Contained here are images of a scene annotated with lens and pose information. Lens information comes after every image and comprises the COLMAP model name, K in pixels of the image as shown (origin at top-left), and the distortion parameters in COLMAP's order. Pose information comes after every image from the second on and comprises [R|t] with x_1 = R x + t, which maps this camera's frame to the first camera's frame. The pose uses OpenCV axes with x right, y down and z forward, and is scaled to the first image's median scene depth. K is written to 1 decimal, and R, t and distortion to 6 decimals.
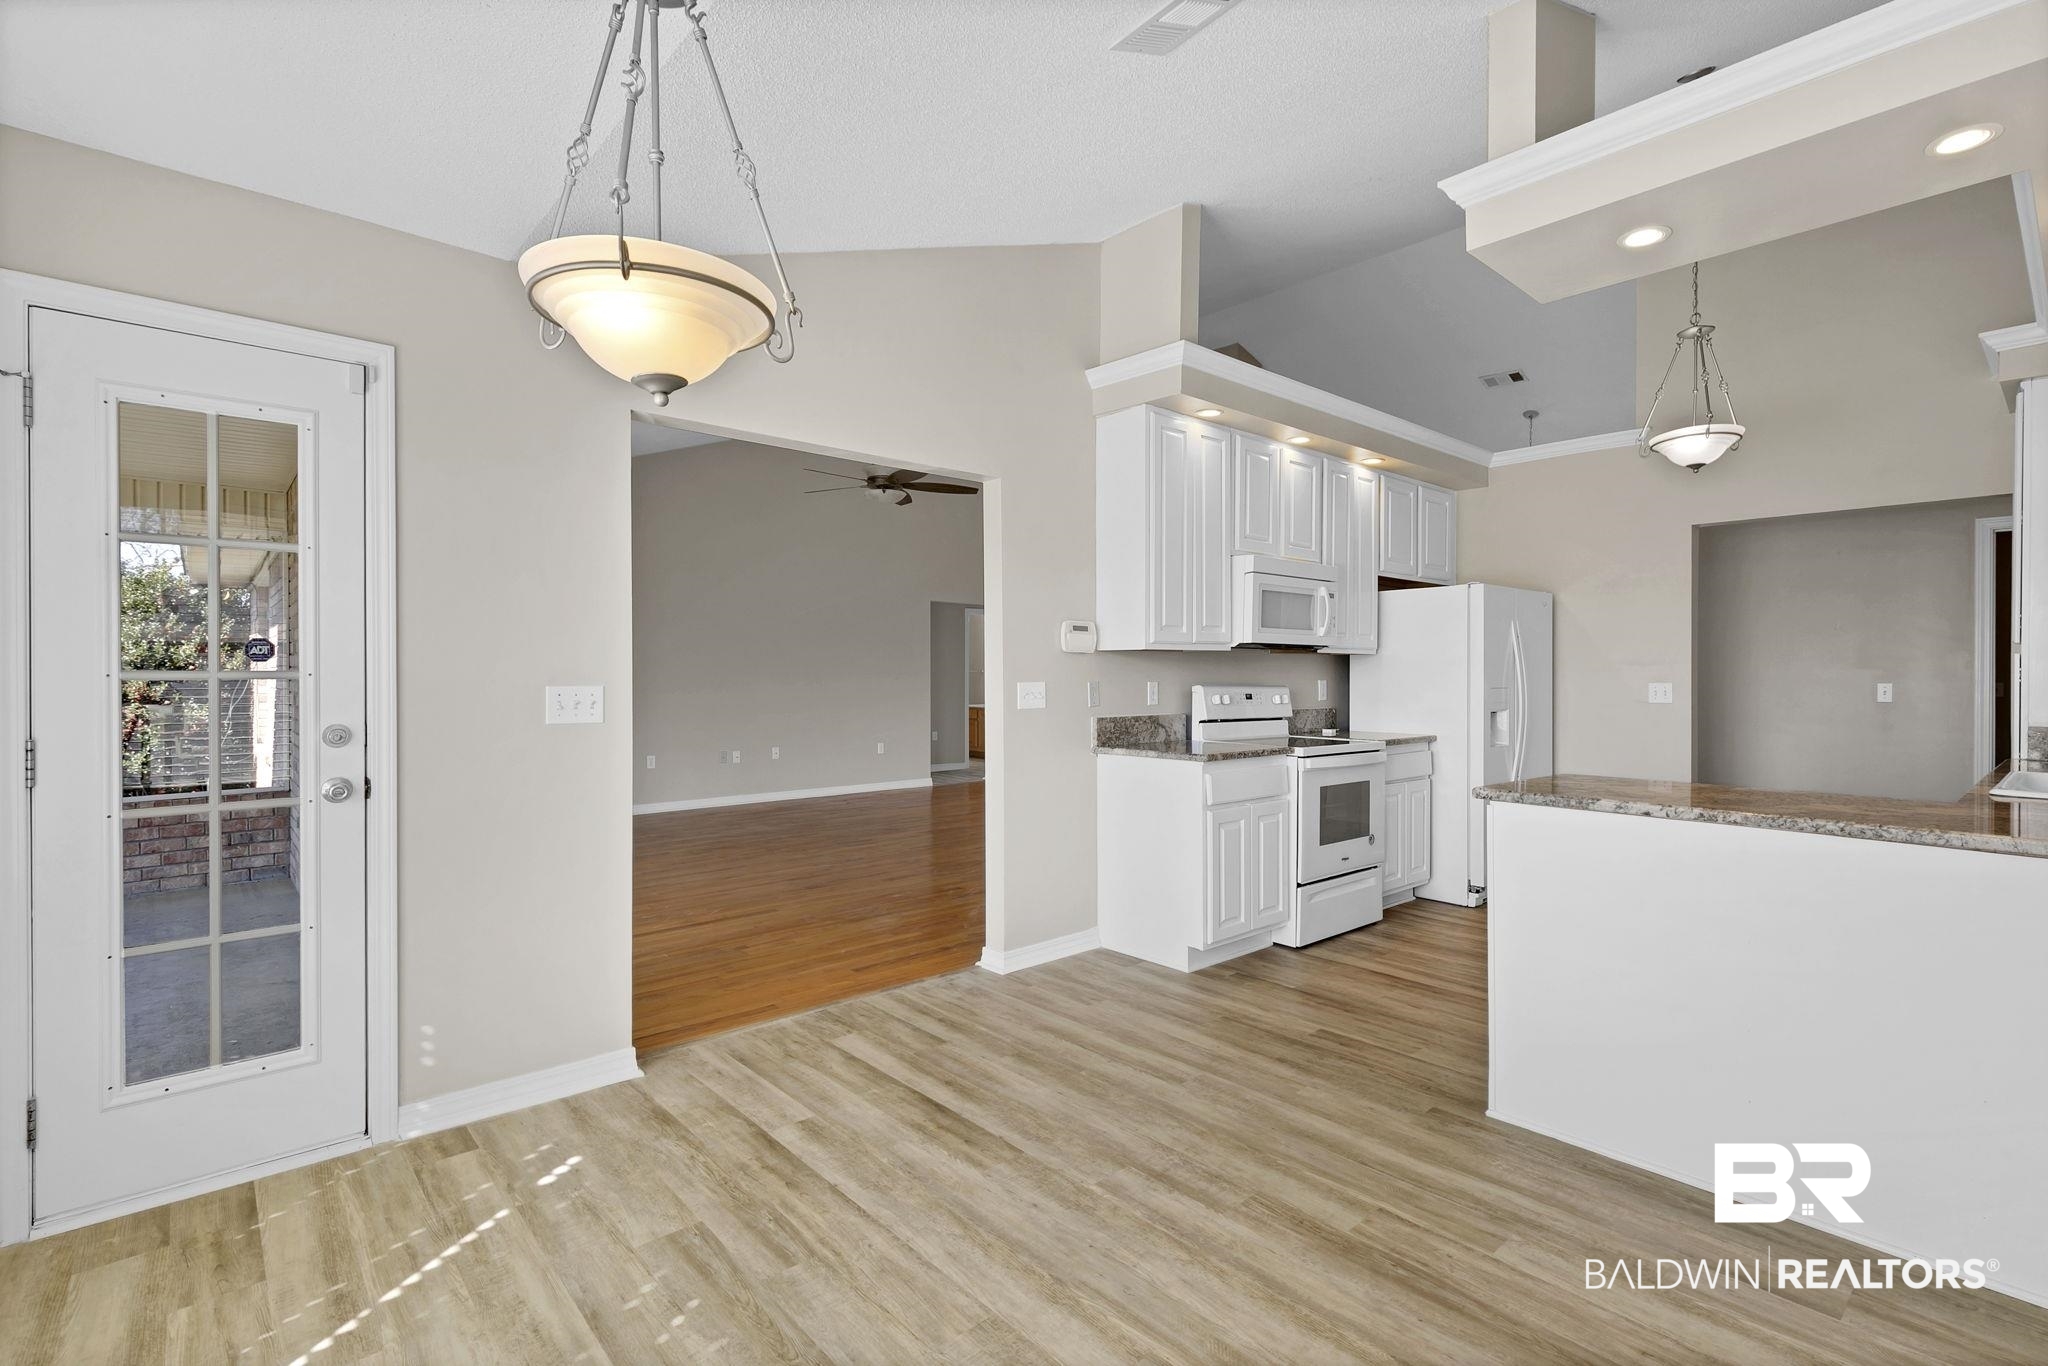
lens RADIAL K [[960.0, 0, 1025.2], [0, 960.0, 679.6], [0, 0, 1]] dist [0.010317, -0.000789]
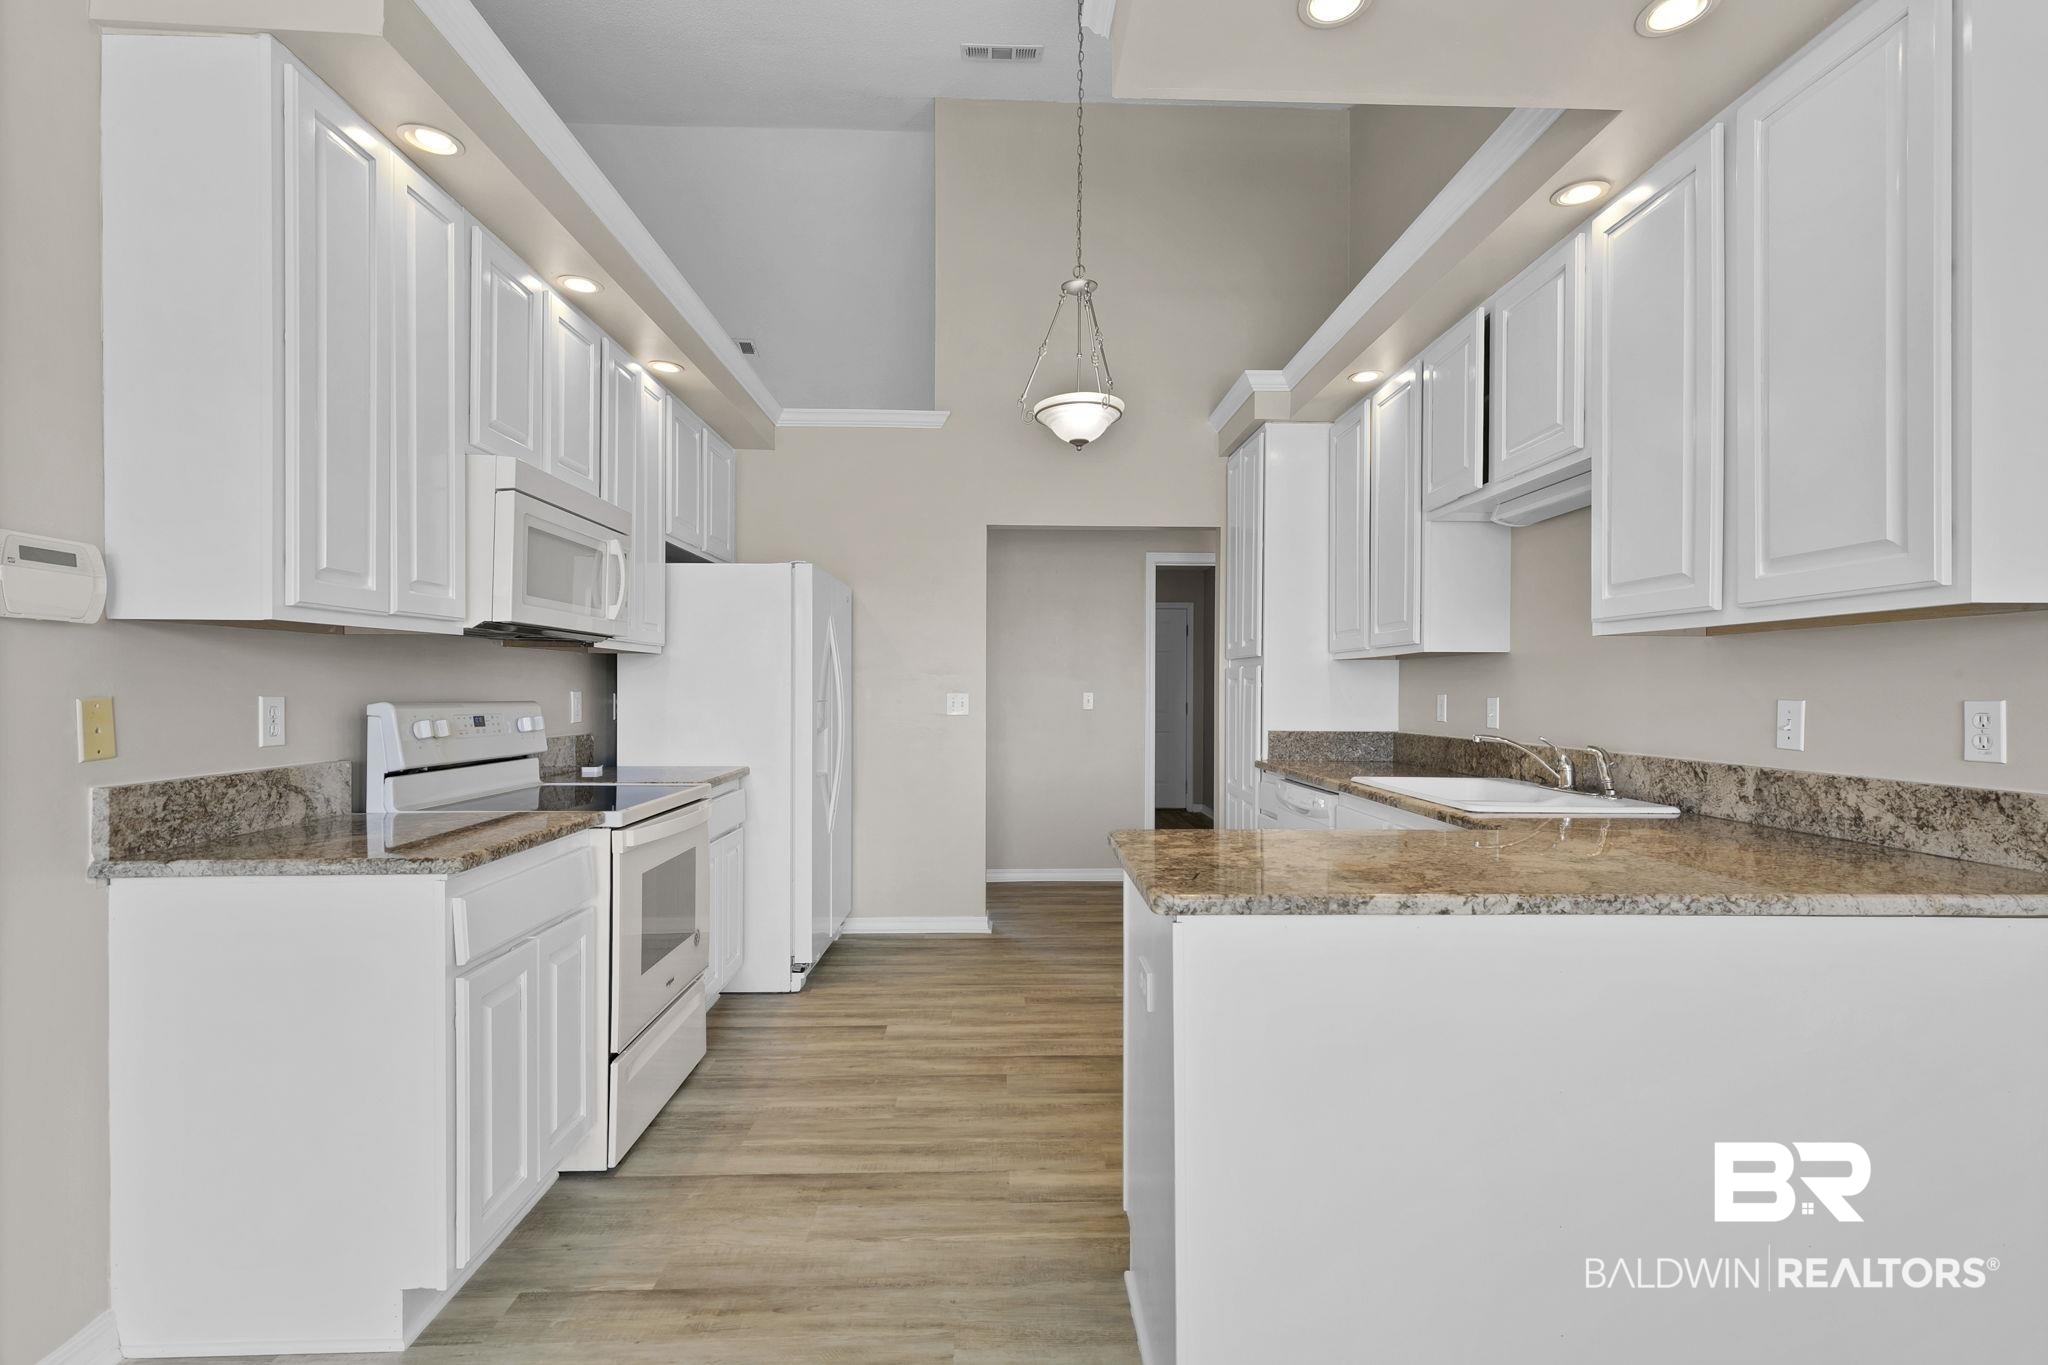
lens RADIAL K [[960.0, 0, 1051.1], [0, 960.0, 688.4], [0, 0, 1]] dist [0.010317, -0.000789]
pose [[0.636510, -0.000152, 0.771268, 0.014441], [0.002212, 0.999996, -0.001628, 0.000265], [-0.771265, 0.002742, 0.636508, 0.449148]]
